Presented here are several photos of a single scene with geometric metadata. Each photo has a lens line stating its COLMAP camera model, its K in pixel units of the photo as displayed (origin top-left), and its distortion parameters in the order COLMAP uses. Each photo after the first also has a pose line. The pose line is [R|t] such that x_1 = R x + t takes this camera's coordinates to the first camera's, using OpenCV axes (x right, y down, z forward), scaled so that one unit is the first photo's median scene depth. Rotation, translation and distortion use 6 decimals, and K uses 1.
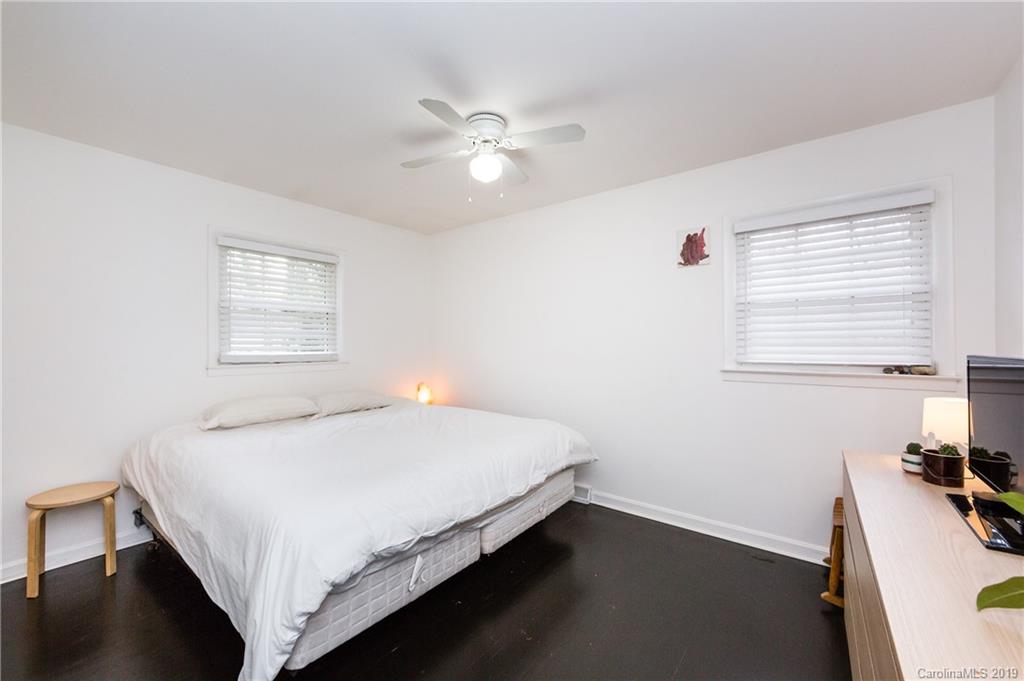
lens RADIAL K [[405.2, 0, 513.2], [0, 405.2, 337.6], [0, 0, 1]] dist [-0.000610, -0.000294]
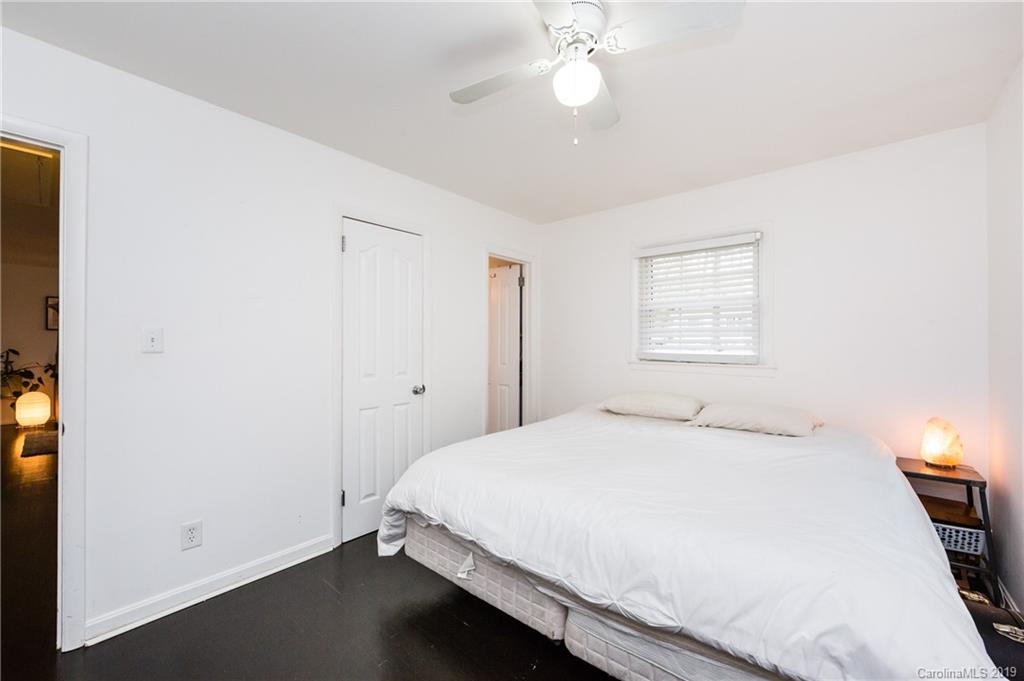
lens RADIAL K [[405.2, 0, 513.2], [0, 405.2, 337.6], [0, 0, 1]] dist [-0.000610, -0.000294]
pose [[-0.042713, -0.010743, -0.999030, 0.506005], [0.010148, 0.999886, -0.011186, 0.011793], [0.999036, -0.010616, -0.042599, 0.756410]]
